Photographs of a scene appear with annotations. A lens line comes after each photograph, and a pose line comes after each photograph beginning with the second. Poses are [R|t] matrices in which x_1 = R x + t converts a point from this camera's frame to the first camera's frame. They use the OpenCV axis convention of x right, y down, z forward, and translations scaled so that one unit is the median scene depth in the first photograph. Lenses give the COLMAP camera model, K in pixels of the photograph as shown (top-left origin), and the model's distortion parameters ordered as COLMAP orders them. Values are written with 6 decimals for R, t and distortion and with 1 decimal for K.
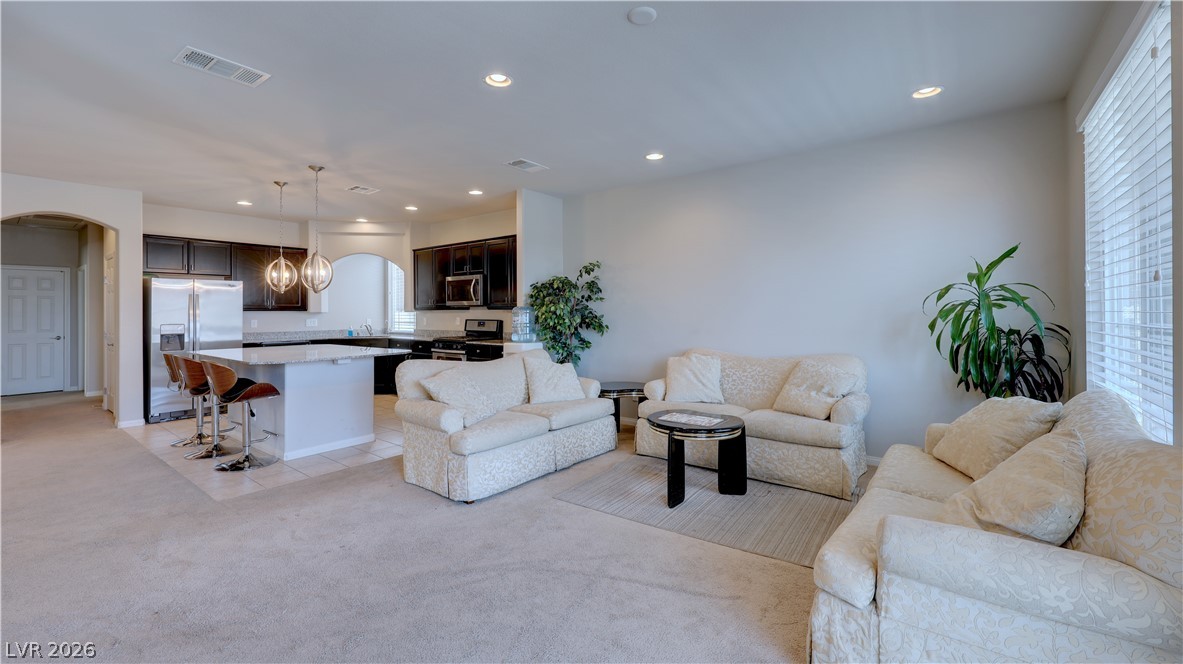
lens RADIAL K [[486.0, 0, 593.7], [0, 486.0, 305.4], [0, 0, 1]] dist [-0.003307, -0.000117]
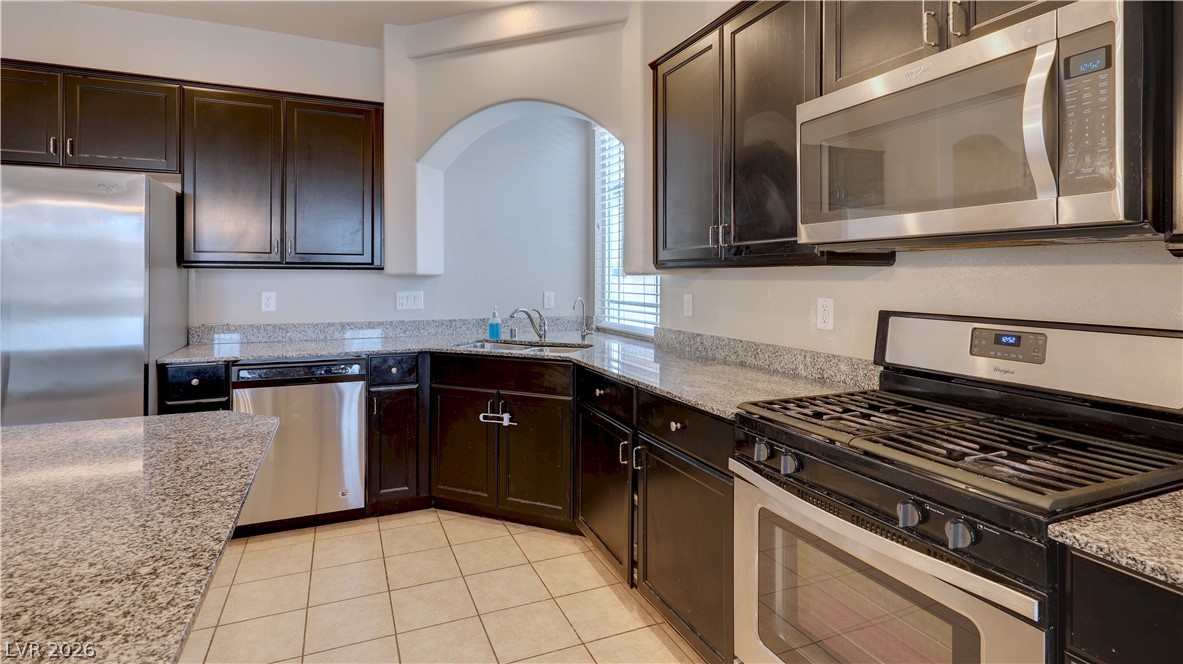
lens RADIAL K [[560.3, 0, 570.1], [0, 560.3, 272.1], [0, 0, 1]] dist [-0.000341, -0.000421]
pose [[0.868501, 0.003467, -0.495675, -0.284967], [0.000048, 0.999975, 0.007079, 0.011338], [0.495687, -0.006172, 0.868479, 0.789950]]
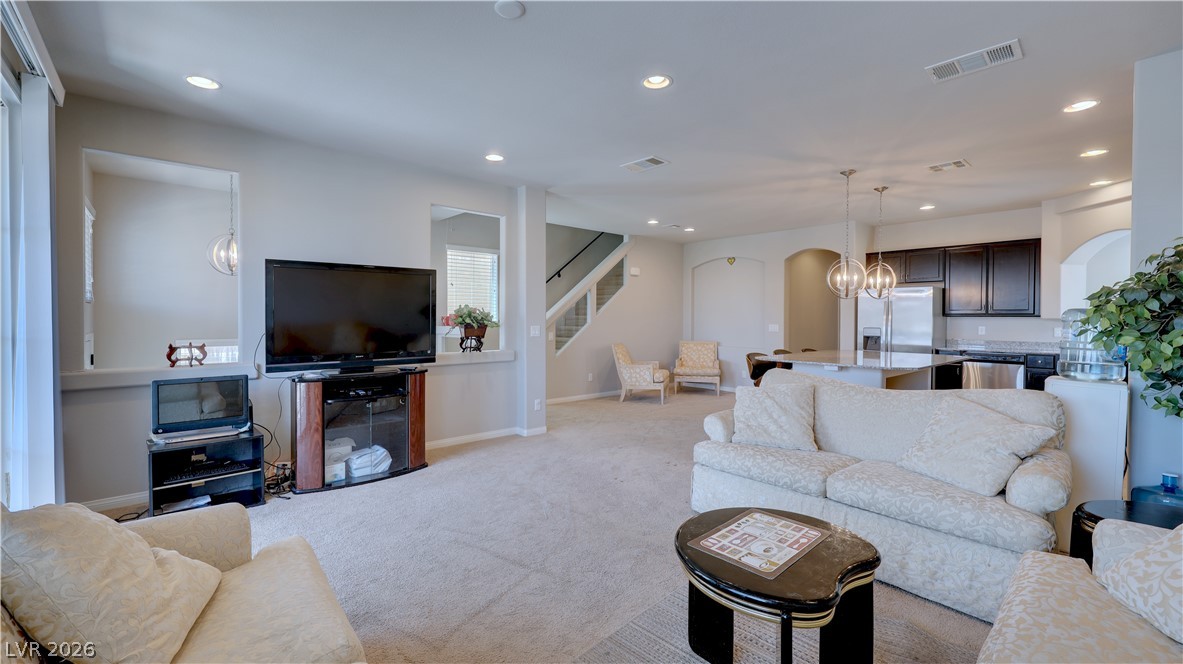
lens RADIAL K [[485.8, 0, 588.8], [0, 485.8, 326.9], [0, 0, 1]] dist [-0.006979, -0.000128]
pose [[-0.176078, 0.020915, -0.984154, 0.360752], [0.011414, 0.999750, 0.019204, 0.005029], [0.984310, -0.007852, -0.176273, 0.466987]]
